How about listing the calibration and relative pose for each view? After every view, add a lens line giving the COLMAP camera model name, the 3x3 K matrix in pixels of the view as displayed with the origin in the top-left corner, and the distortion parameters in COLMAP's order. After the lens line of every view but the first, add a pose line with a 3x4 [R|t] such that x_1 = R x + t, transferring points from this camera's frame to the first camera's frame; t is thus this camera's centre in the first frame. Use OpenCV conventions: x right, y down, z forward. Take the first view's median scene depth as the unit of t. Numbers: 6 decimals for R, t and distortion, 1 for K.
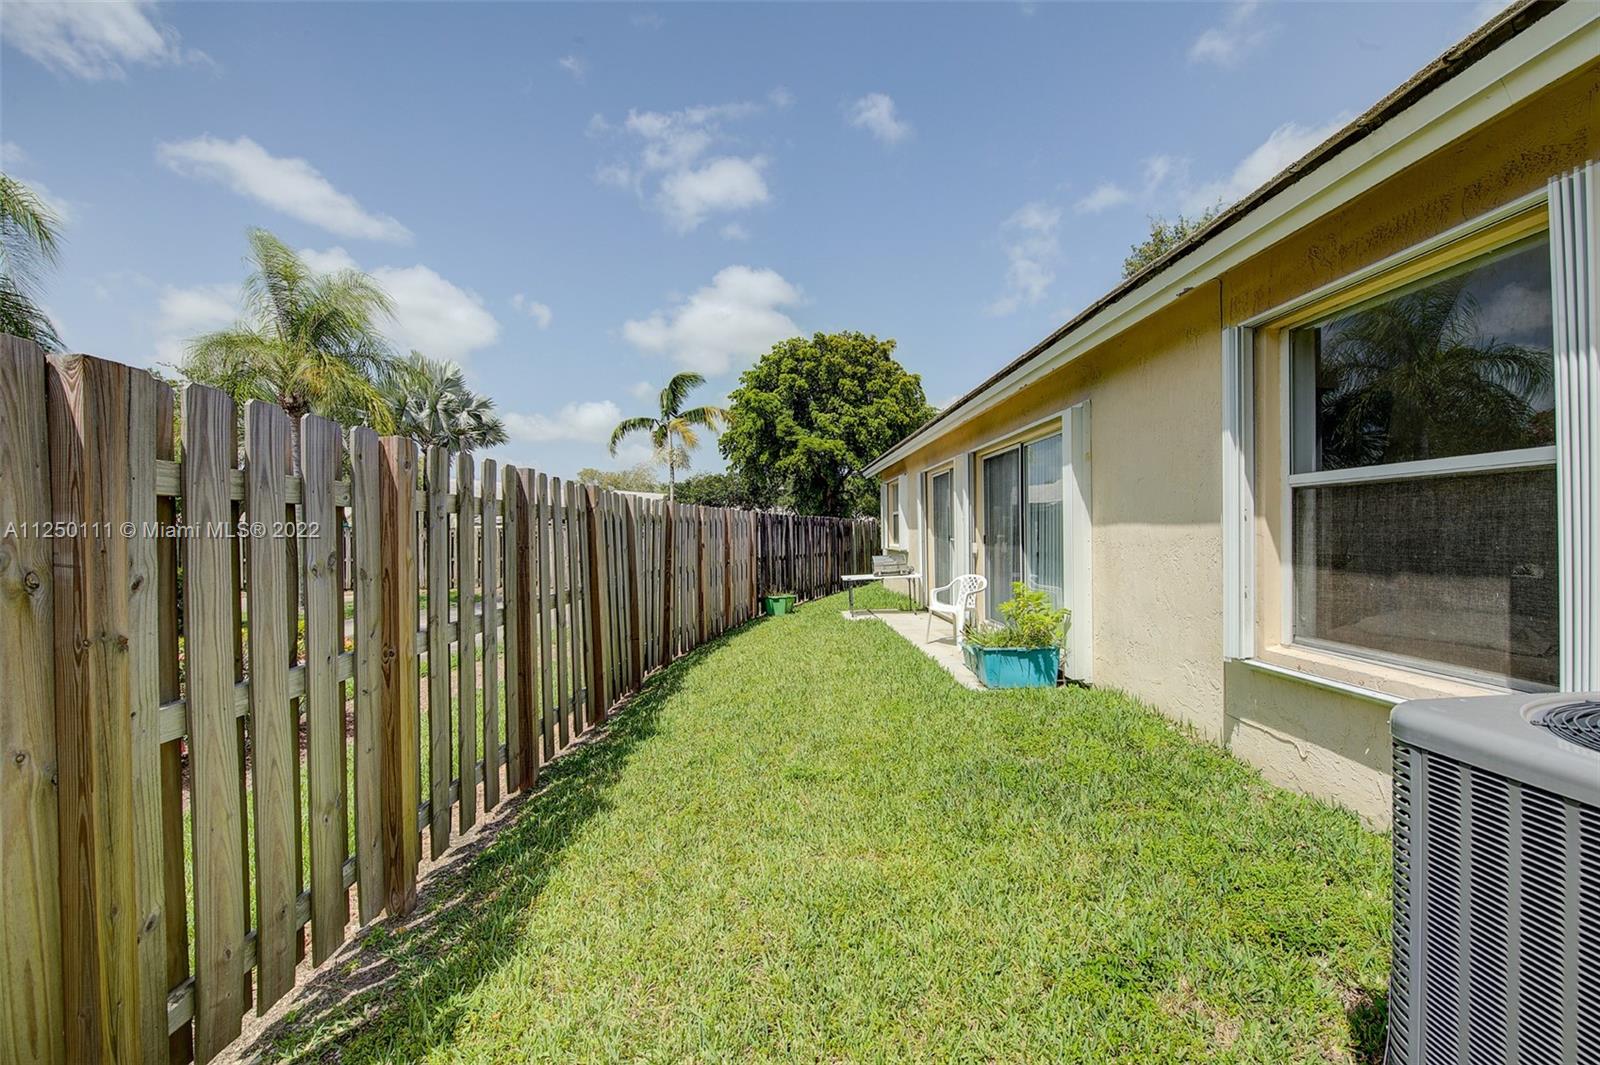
lens RADIAL K [[662.4, 0, 800.0], [0, 662.4, 532.5], [0, 0, 1]] dist [-0.000661, -0.000014]
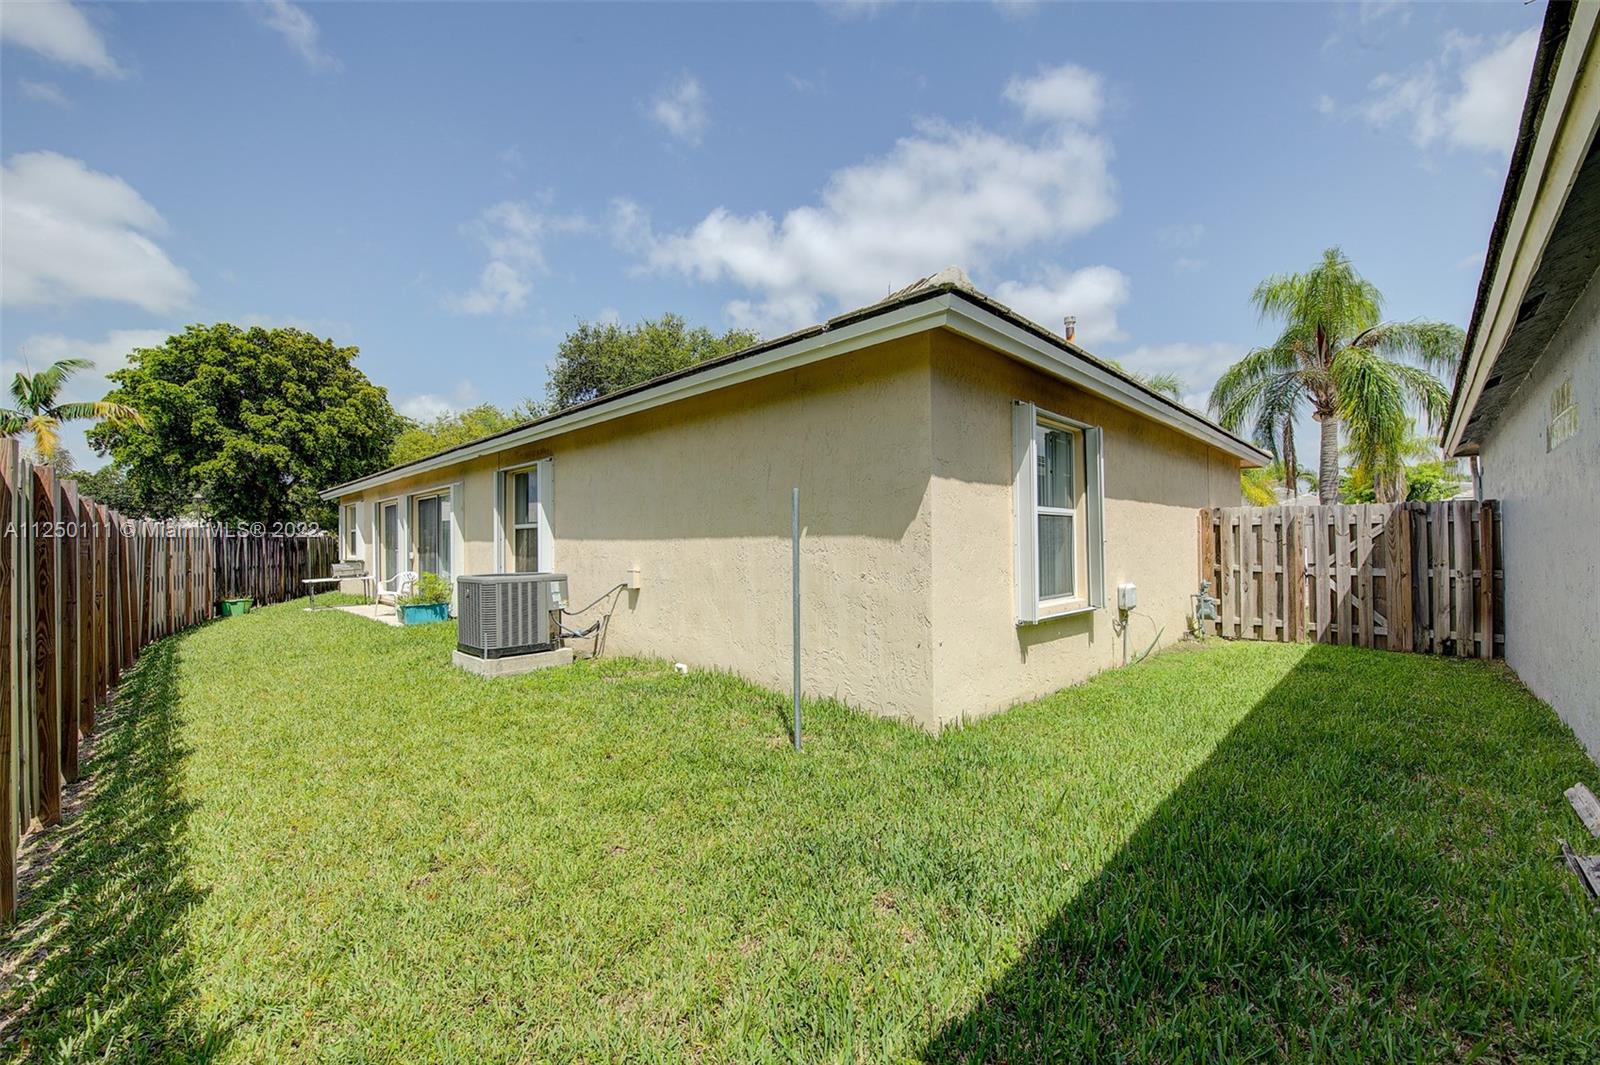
lens RADIAL K [[634.3, 0, 800.0], [0, 634.3, 532.5], [0, 0, 1]] dist [-0.016307, -0.003324]
pose [[0.725425, 0.011067, 0.688212, -0.053052], [0.004152, 0.999782, -0.020454, 0.001584], [-0.688288, 0.017695, 0.725221, -0.387291]]
